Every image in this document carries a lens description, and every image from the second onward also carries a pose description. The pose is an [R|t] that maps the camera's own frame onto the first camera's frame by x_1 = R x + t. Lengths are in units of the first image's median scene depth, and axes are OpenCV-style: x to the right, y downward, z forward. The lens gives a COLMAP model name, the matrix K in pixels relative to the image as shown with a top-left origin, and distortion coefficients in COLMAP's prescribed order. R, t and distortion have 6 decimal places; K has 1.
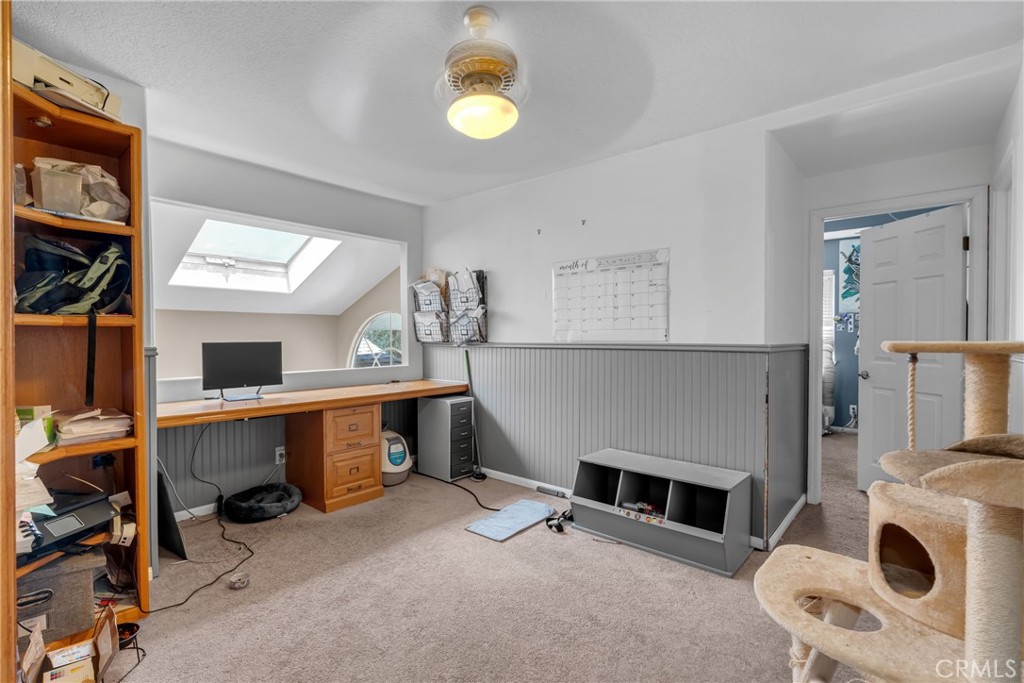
lens RADIAL K [[481.5, 0, 515.8], [0, 481.5, 341.4], [0, 0, 1]] dist [0.005217, 0.000588]
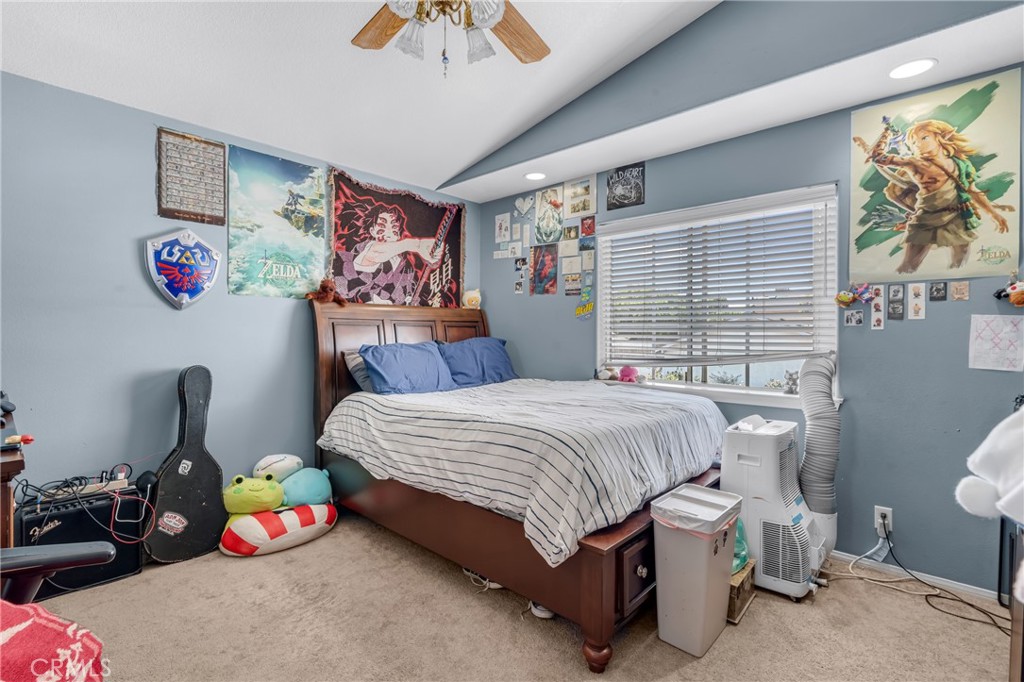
lens RADIAL K [[481.5, 0, 507.8], [0, 481.5, 339.8], [0, 0, 1]] dist [0.005217, 0.000588]
pose [[0.999759, 0.004348, -0.021528, 0.386371], [-0.004378, 0.999990, -0.001328, -0.008878], [0.021522, 0.001421, 0.999767, 0.580002]]
